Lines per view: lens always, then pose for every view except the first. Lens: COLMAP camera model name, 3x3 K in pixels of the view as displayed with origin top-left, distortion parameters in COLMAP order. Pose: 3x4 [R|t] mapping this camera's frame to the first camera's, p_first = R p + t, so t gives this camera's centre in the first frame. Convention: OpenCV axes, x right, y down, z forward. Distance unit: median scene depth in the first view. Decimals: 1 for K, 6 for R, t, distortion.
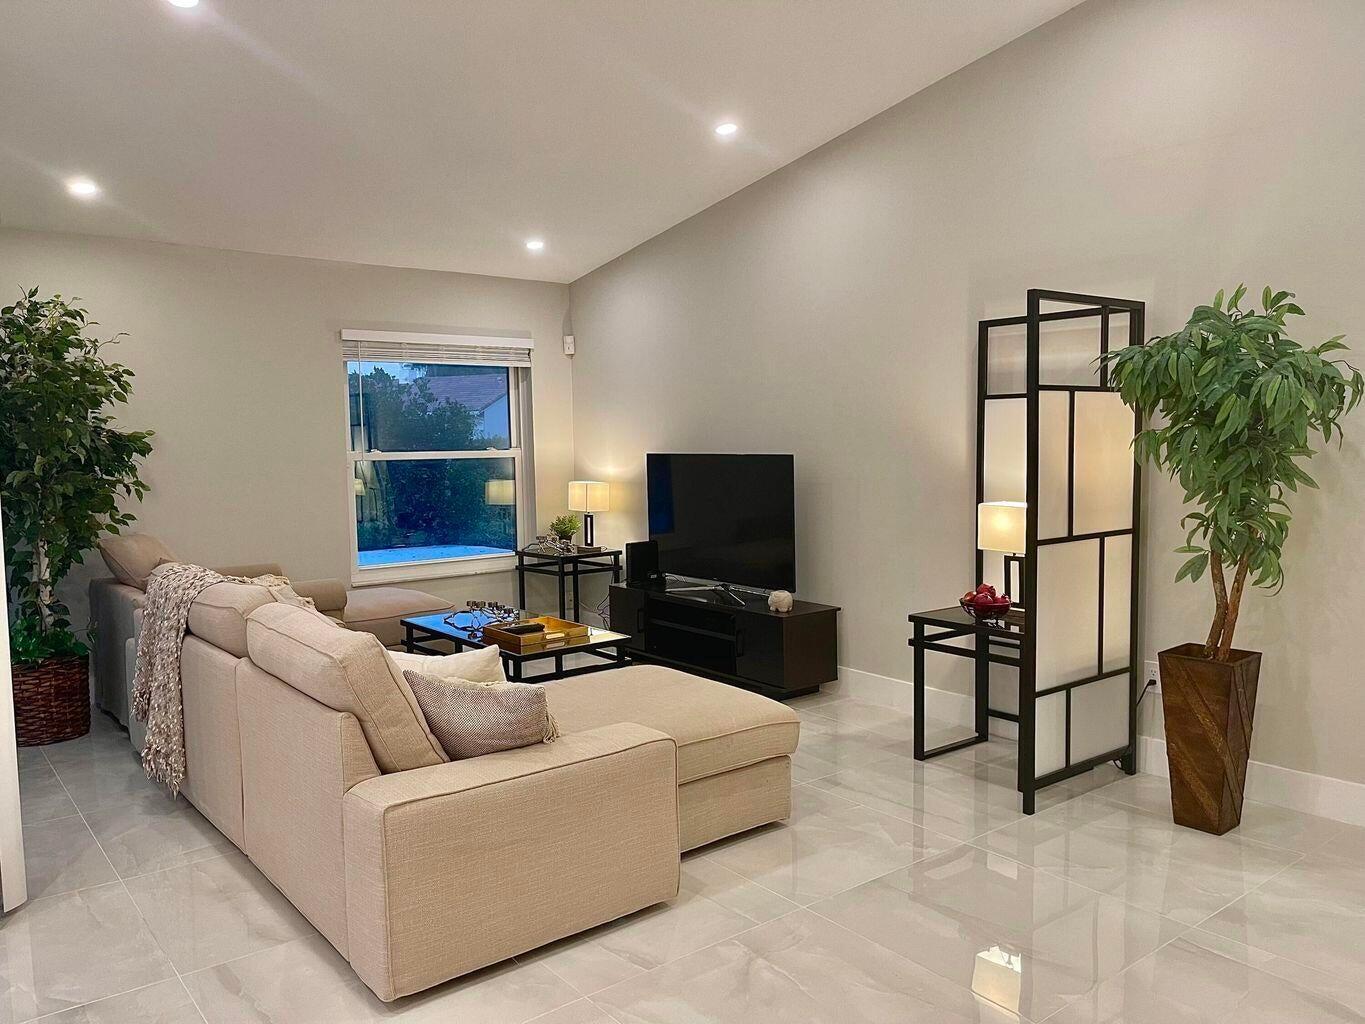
lens RADIAL K [[1040.5, 0, 686.2], [0, 1040.5, 511.1], [0, 0, 1]] dist [0.035316, -0.050129]
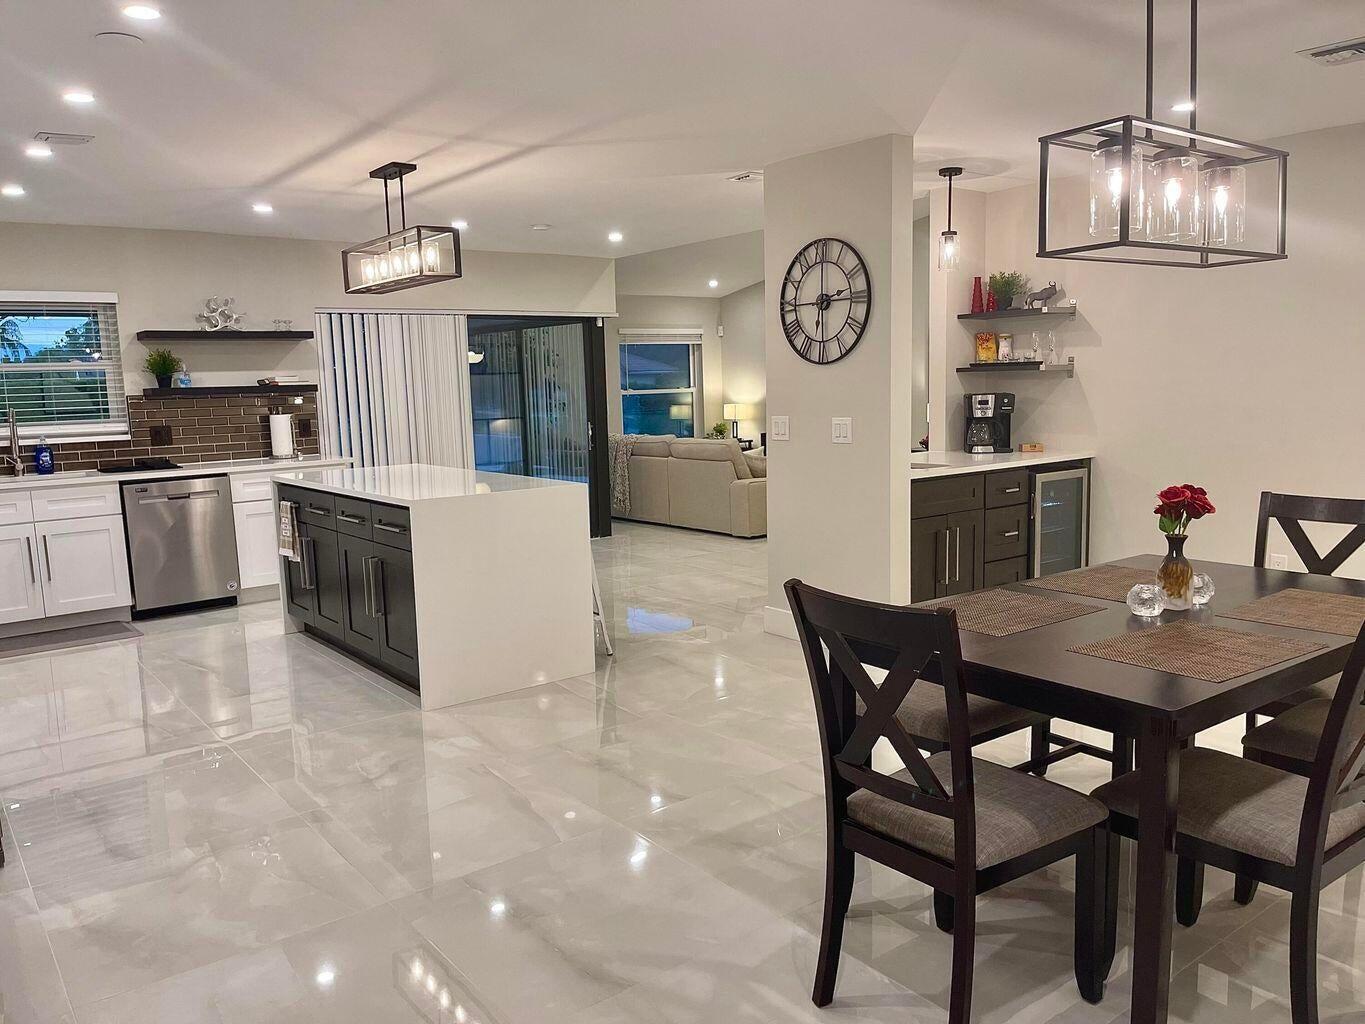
lens RADIAL K [[1040.5, 0, 680.0], [0, 1040.5, 510.0], [0, 0, 1]] dist [0.035316, -0.050129]
pose [[0.999710, -0.016486, -0.017569, -0.160101], [0.017203, 0.998992, 0.041463, 0.083282], [0.016868, -0.041753, 0.998986, -0.890786]]
